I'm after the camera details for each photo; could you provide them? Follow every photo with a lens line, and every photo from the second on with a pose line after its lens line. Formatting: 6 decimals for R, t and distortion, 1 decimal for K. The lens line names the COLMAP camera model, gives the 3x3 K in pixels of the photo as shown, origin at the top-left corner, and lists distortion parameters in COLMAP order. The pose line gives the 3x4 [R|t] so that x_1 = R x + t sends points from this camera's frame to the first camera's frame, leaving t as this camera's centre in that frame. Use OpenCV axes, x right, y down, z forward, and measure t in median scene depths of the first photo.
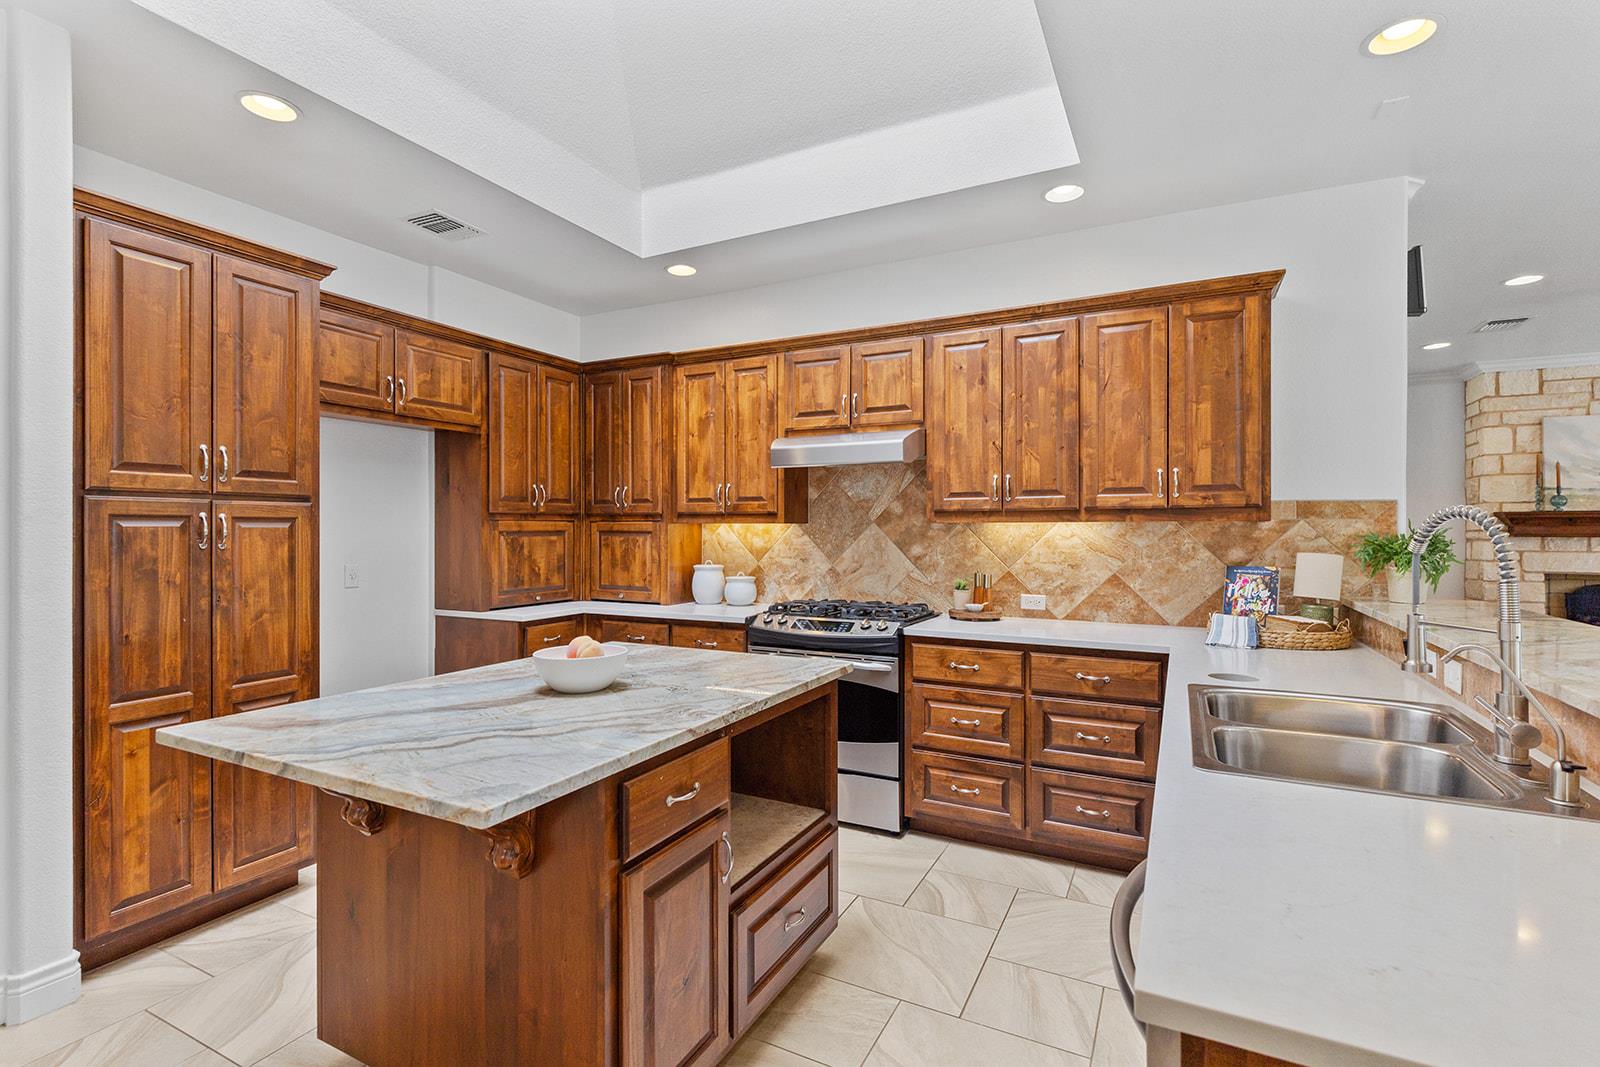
lens RADIAL K [[736.5, 0, 800.2], [0, 736.5, 533.0], [0, 0, 1]] dist [0.005265, -0.000377]
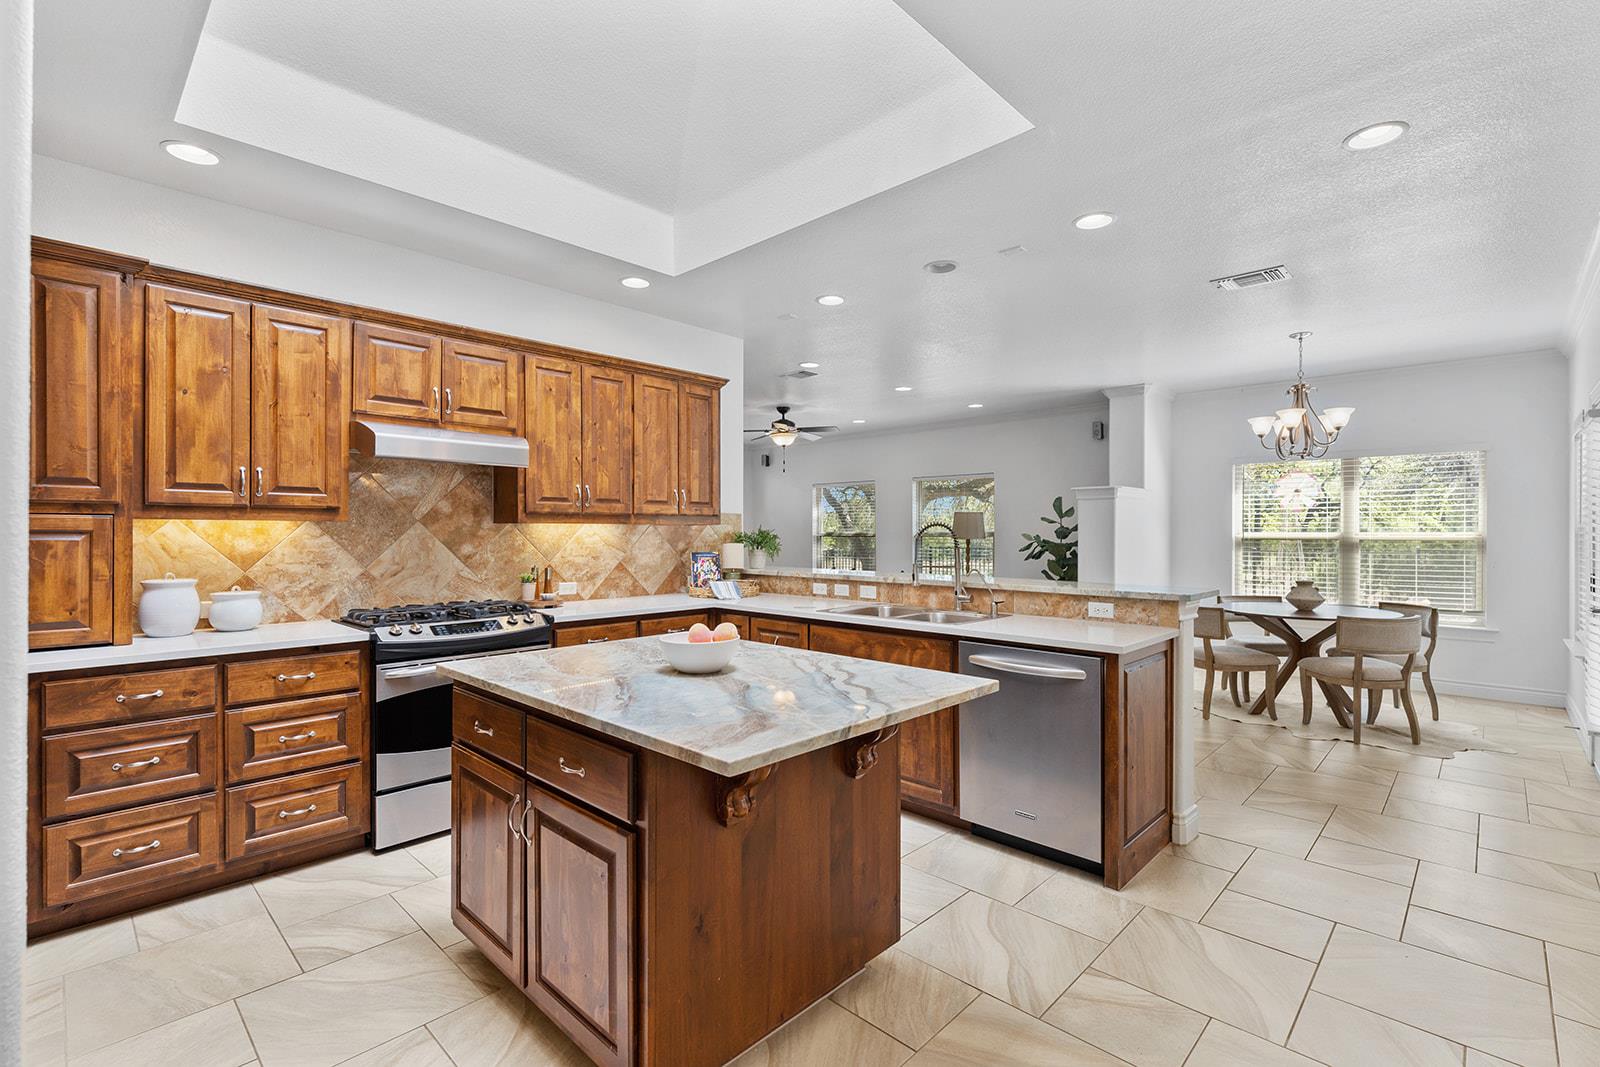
lens RADIAL K [[708.8, 0, 801.7], [0, 708.8, 530.8], [0, 0, 1]] dist [-0.001098, -0.000256]
pose [[0.277401, -0.000556, 0.960754, -0.702494], [-0.000105, 1.000000, 0.000609, -0.003119], [-0.960754, -0.000270, 0.277400, 0.295686]]
